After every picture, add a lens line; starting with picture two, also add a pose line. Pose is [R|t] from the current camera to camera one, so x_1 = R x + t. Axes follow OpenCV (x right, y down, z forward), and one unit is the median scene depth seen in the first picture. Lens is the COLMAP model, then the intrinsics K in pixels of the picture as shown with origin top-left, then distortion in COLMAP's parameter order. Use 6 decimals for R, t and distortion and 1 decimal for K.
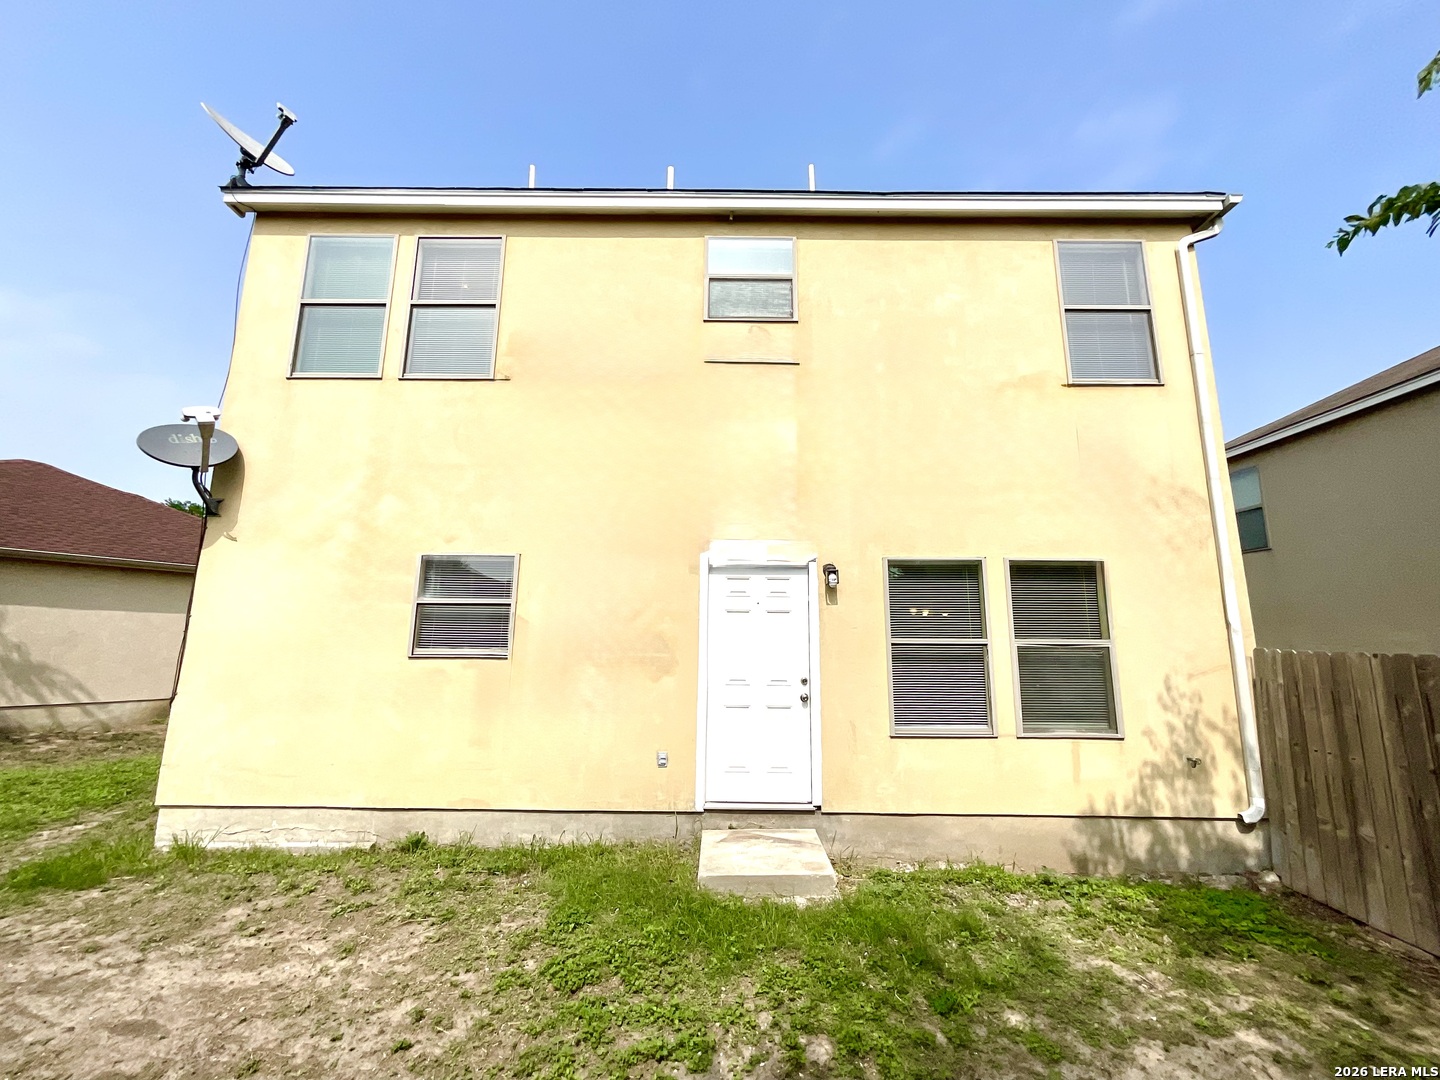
lens RADIAL K [[580.1, 0, 719.2], [0, 580.1, 542.0], [0, 0, 1]] dist [-0.010560, 0.004482]
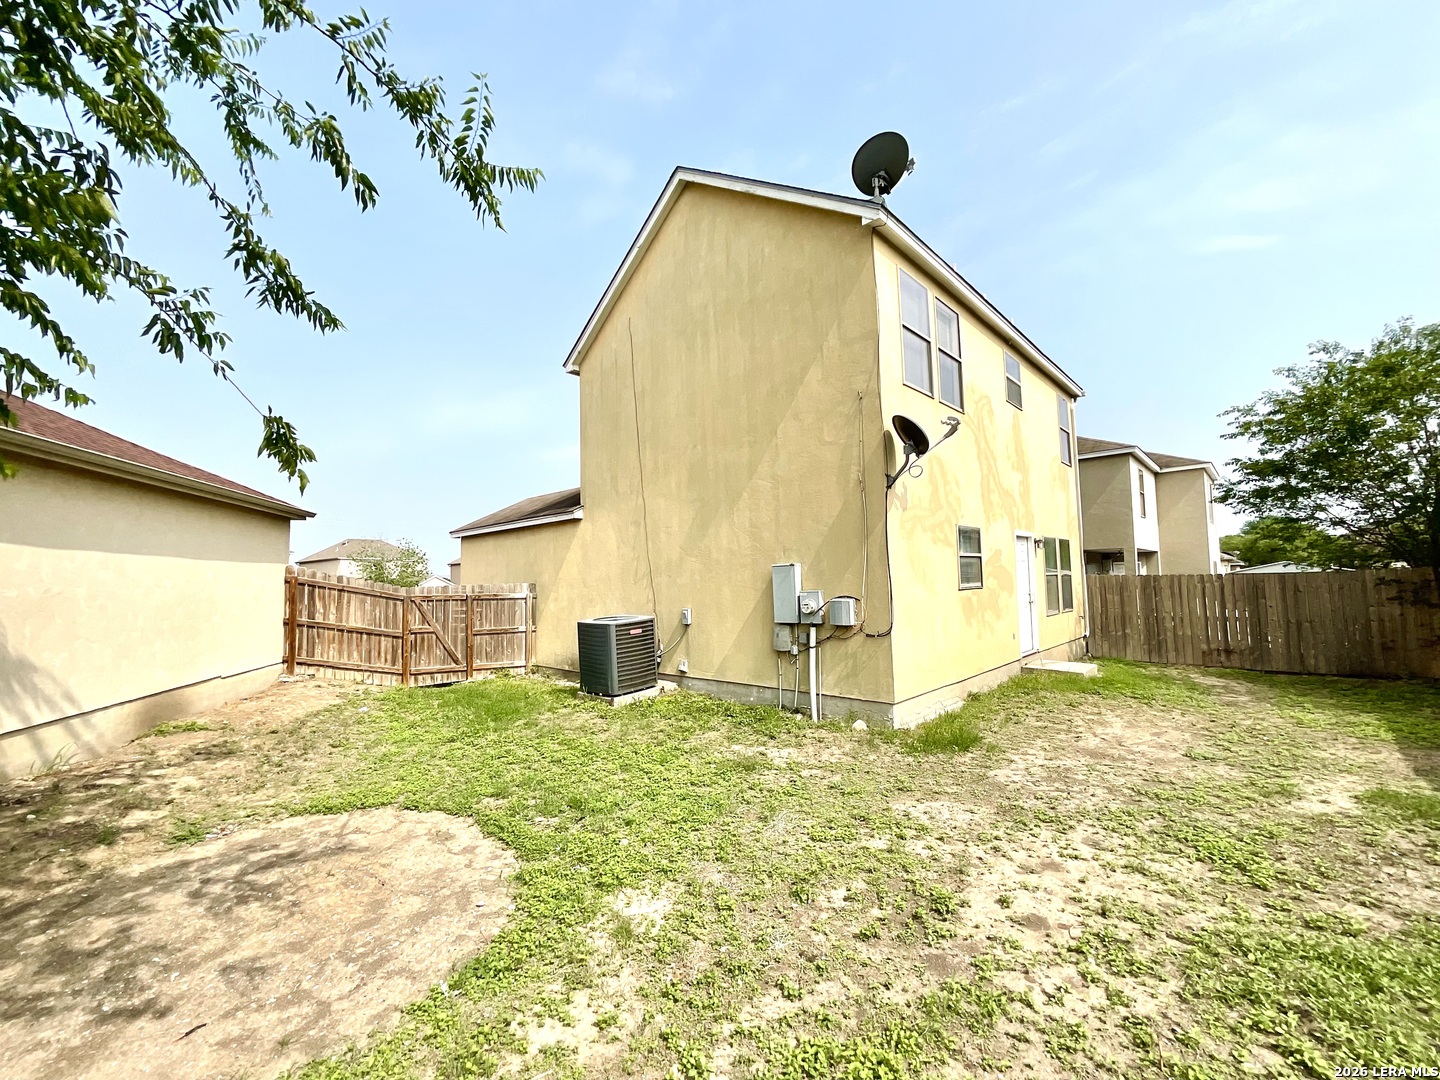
lens RADIAL K [[580.1, 0, 719.2], [0, 580.1, 542.0], [0, 0, 1]] dist [-0.010560, 0.004482]
pose [[0.688892, 0.024107, 0.724463, -2.292919], [-0.095919, 0.993690, 0.058143, 0.044019], [-0.718490, -0.109544, 0.686857, 0.415278]]
